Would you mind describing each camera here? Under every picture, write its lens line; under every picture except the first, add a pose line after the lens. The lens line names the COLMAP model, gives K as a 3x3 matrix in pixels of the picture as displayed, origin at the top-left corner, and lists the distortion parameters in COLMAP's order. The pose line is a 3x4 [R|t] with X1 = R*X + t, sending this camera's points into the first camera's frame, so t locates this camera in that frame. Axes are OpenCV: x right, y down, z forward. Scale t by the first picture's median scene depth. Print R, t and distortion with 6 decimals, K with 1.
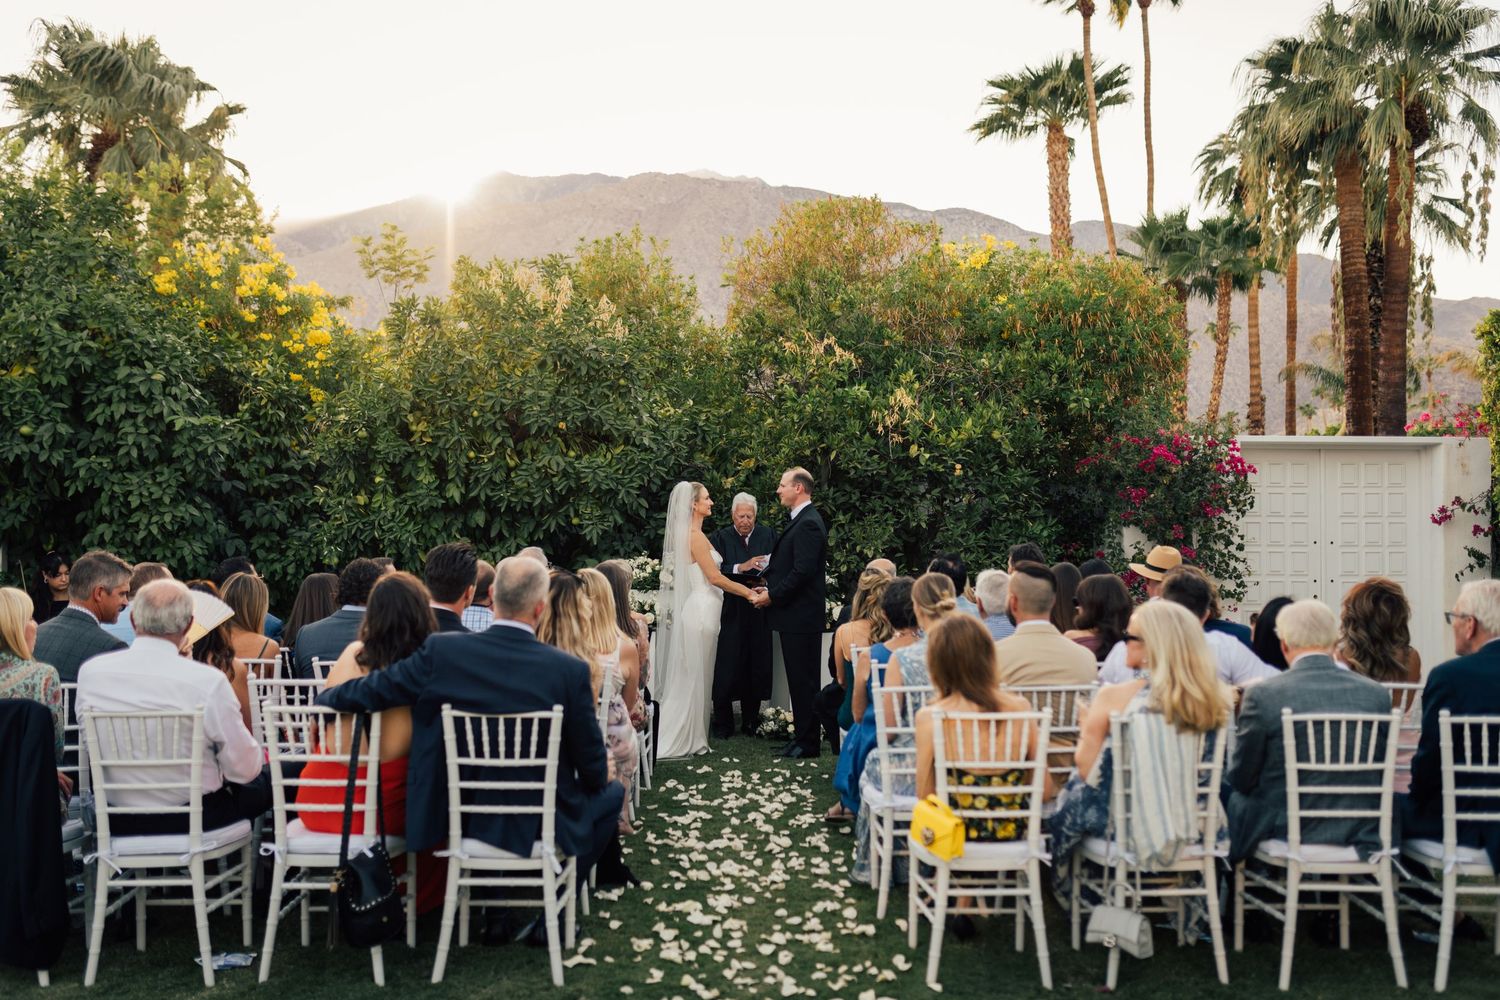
lens RADIAL K [[1490.9, 0, 750.1], [0, 1490.9, 501.4], [0, 0, 1]] dist [-0.002444, 0.000000]
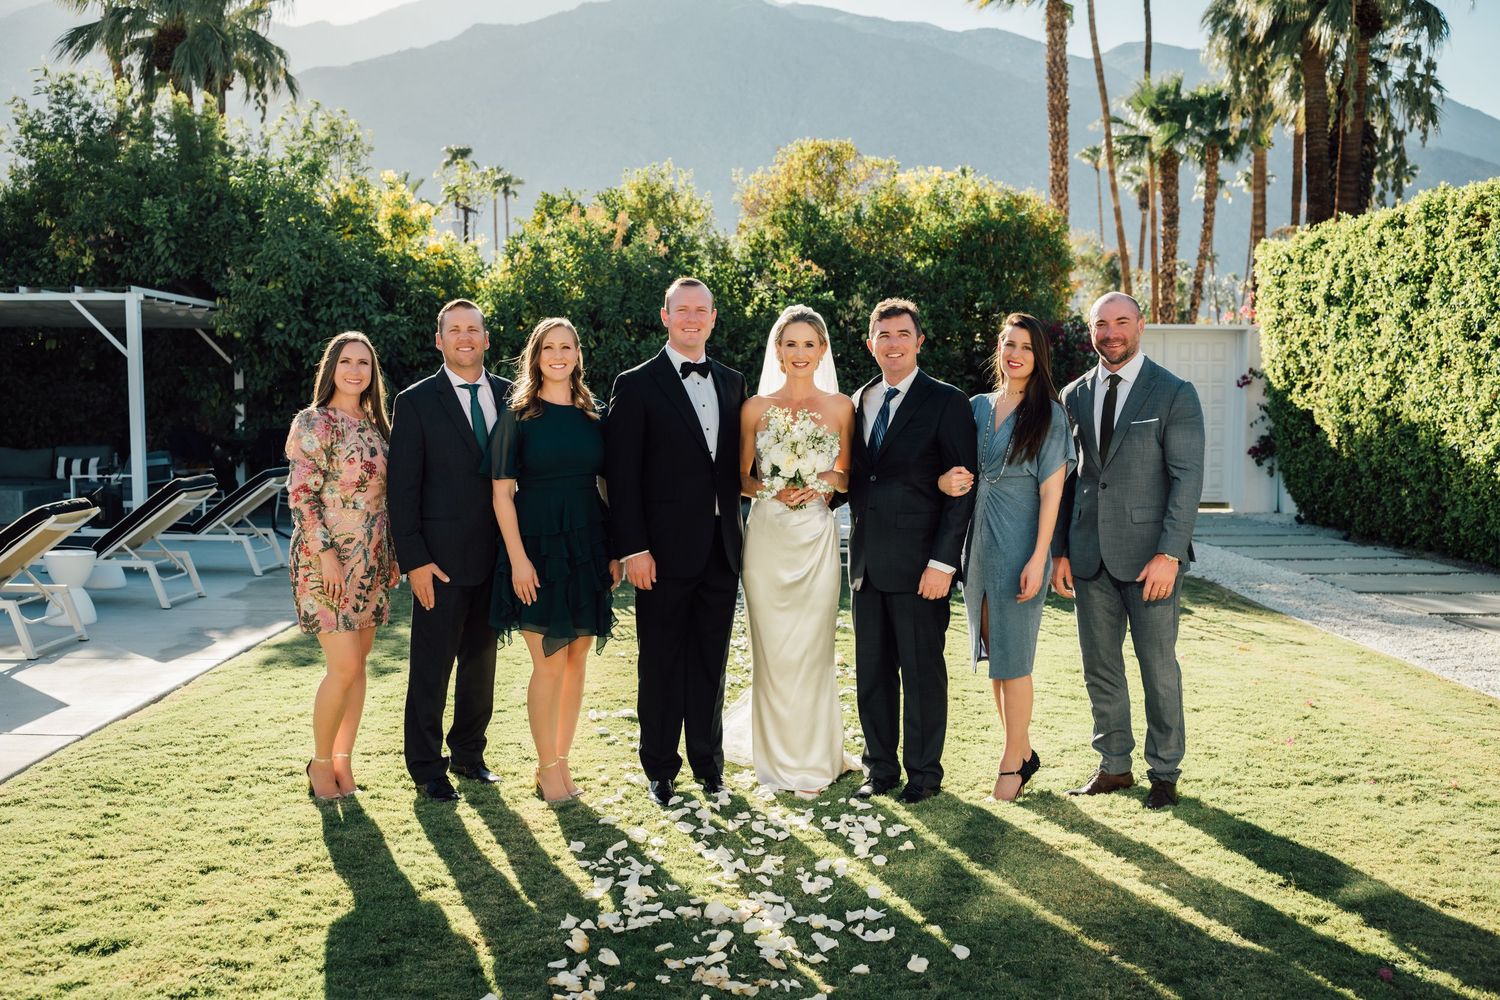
lens RADIAL K [[1524.3, 0, 750.3], [0, 1524.3, 497.4], [0, 0, 1]] dist [-0.029400, 0.000000]
pose [[0.999993, 0.000930, -0.003484, 0.001589], [-0.000614, 0.995984, 0.089534, -0.010362], [0.003553, -0.089531, 0.995978, -0.481127]]
